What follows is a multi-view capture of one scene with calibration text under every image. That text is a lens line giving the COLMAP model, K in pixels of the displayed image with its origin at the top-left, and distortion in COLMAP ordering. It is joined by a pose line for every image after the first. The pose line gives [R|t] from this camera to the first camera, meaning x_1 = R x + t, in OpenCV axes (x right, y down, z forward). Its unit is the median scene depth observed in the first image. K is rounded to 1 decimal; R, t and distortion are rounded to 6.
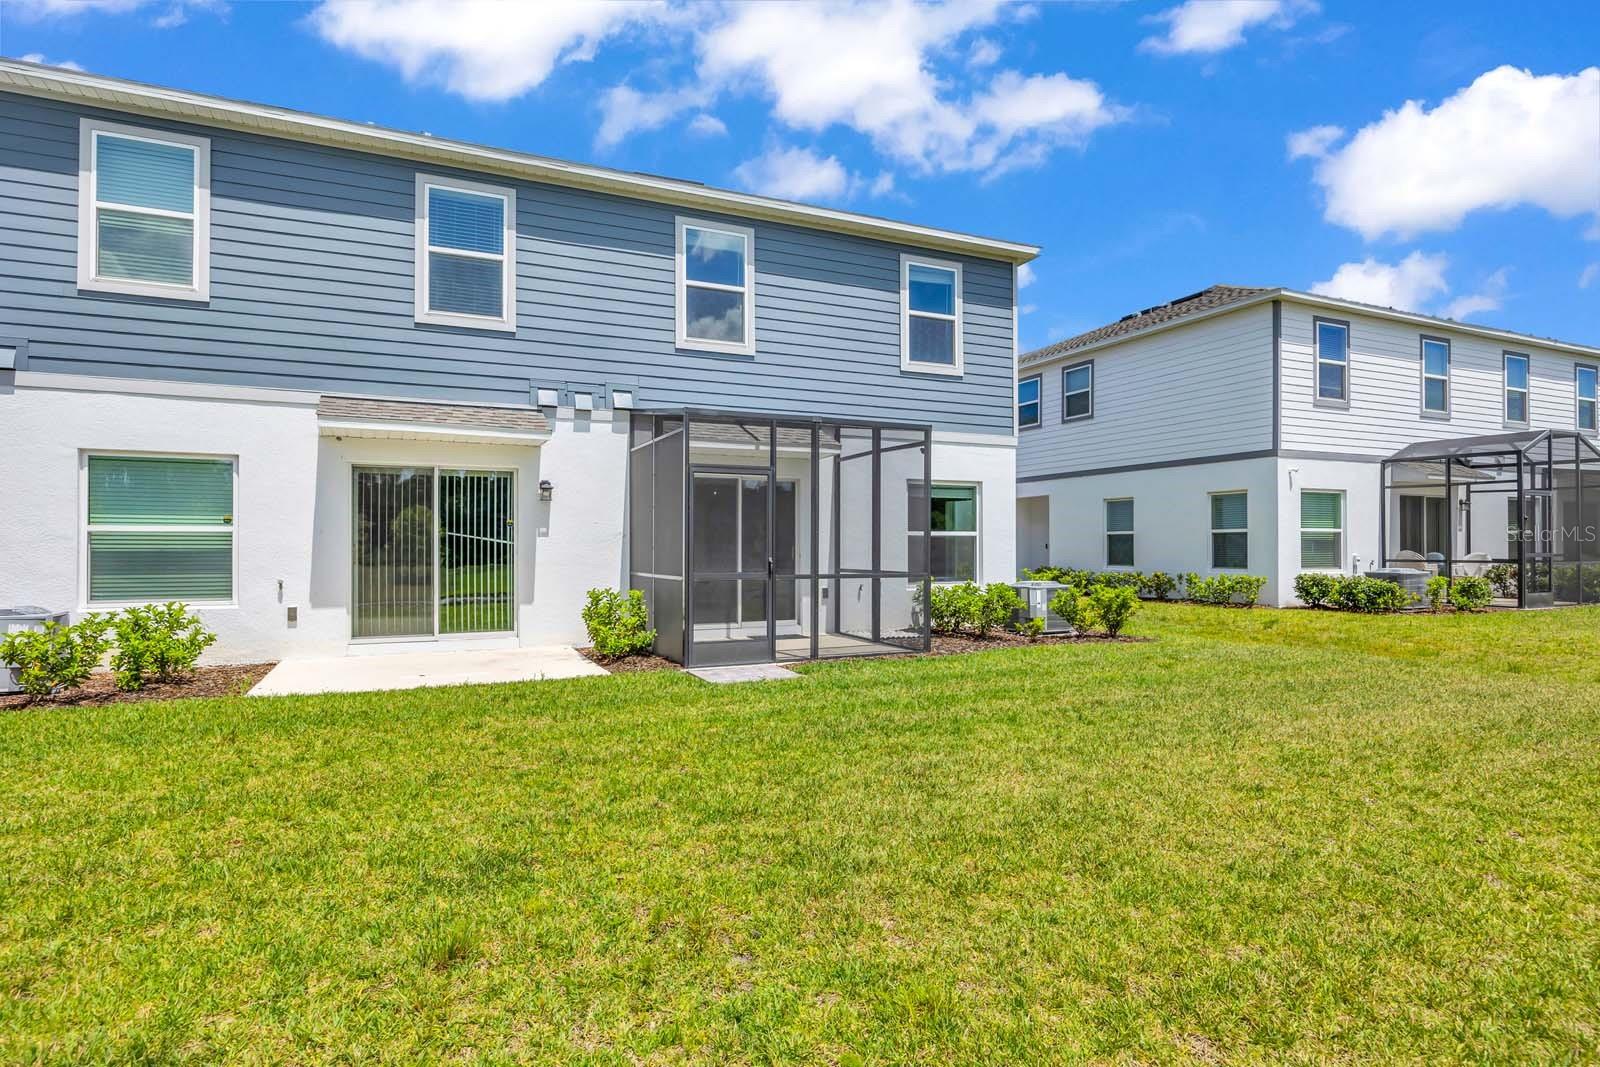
lens RADIAL K [[852.5, 0, 800.0], [0, 852.5, 533.5], [0, 0, 1]] dist [-0.005185, -0.001382]
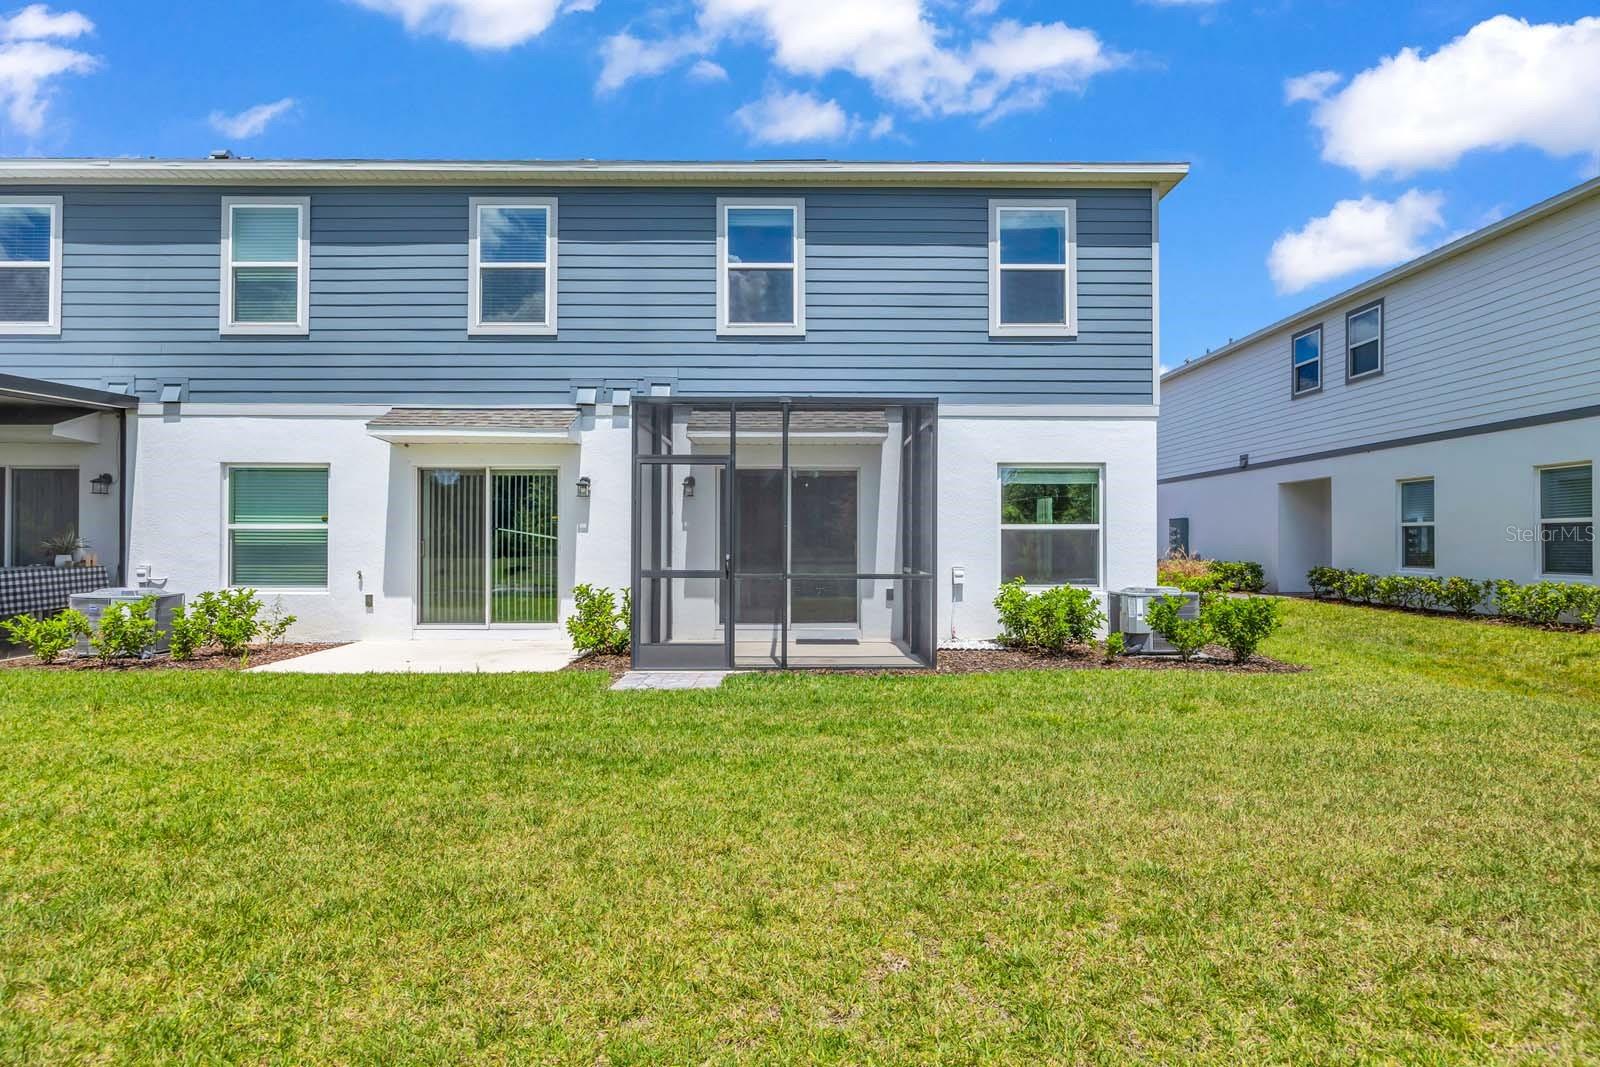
lens RADIAL K [[859.6, 0, 805.4], [0, 859.6, 528.5], [0, 0, 1]] dist [-0.006669, -0.000797]
pose [[0.912732, -0.005409, -0.408523, 0.367549], [0.005204, 0.999985, -0.001614, 0.002219], [0.408526, -0.000653, 0.912747, 0.169635]]
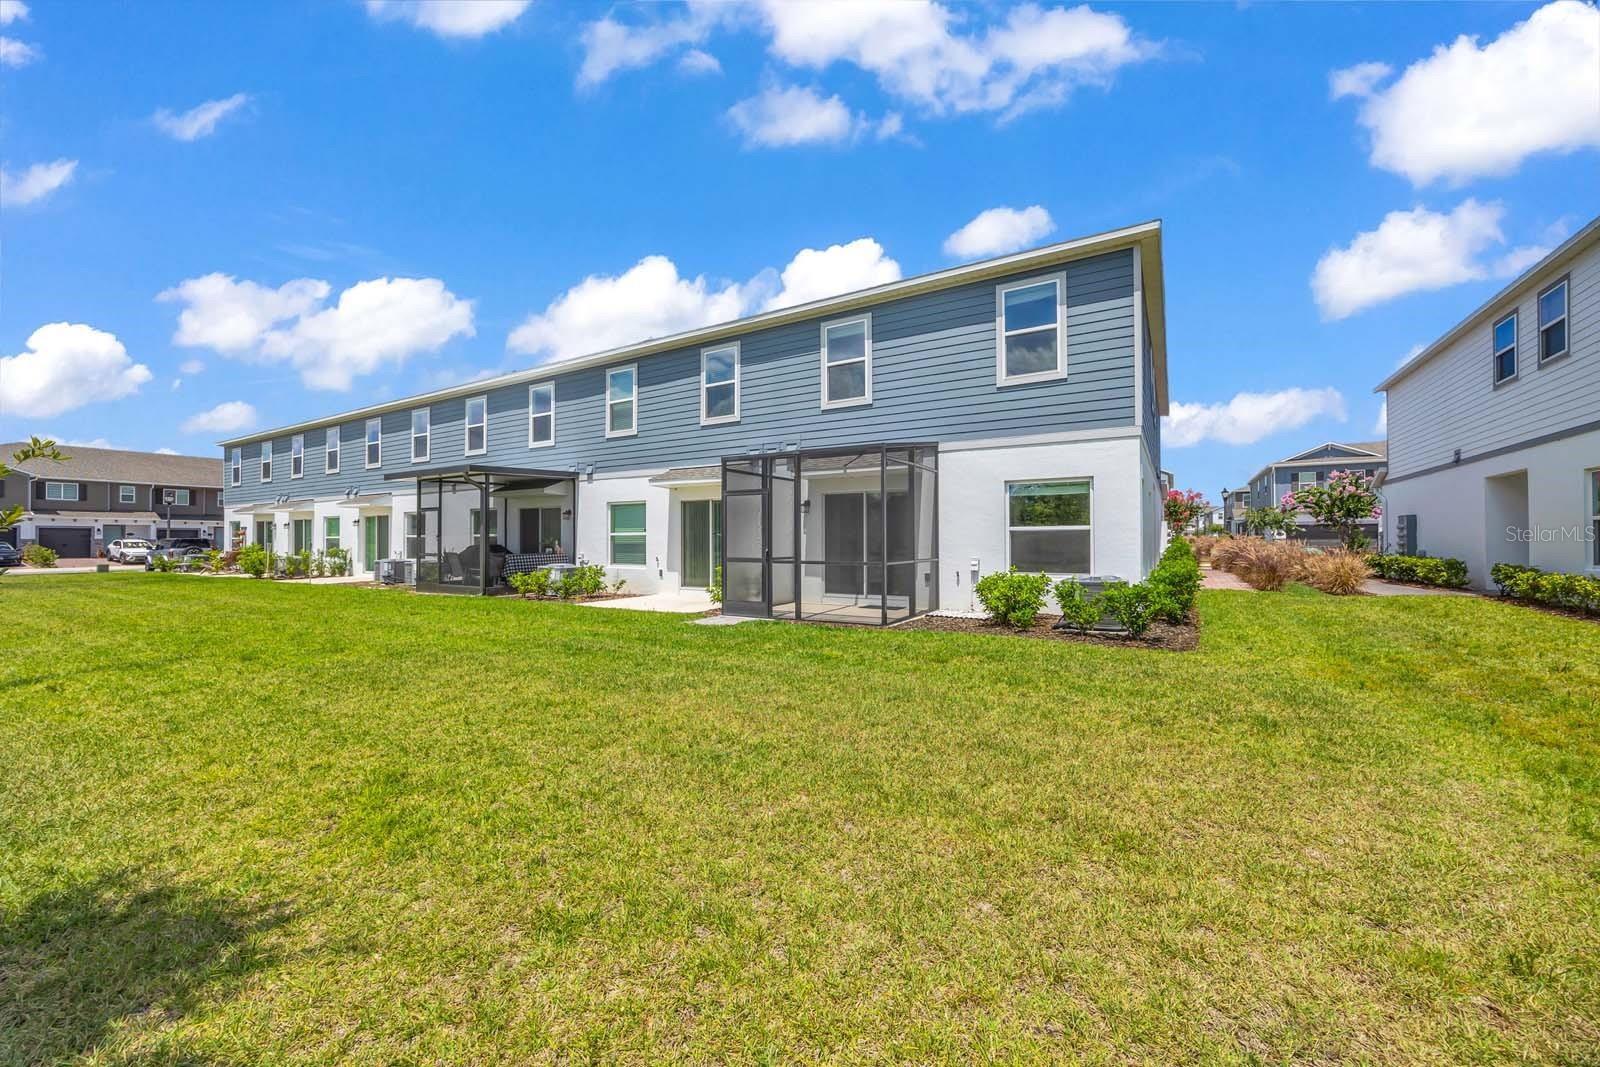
lens RADIAL K [[625.6, 0, 799.6], [0, 625.6, 531.2], [0, 0, 1]] dist [-0.015290, -0.000033]
pose [[0.553111, -0.015160, -0.832969, 0.818602], [0.016142, 0.999842, -0.007478, 0.005763], [0.832951, -0.009310, 0.553268, 0.378629]]
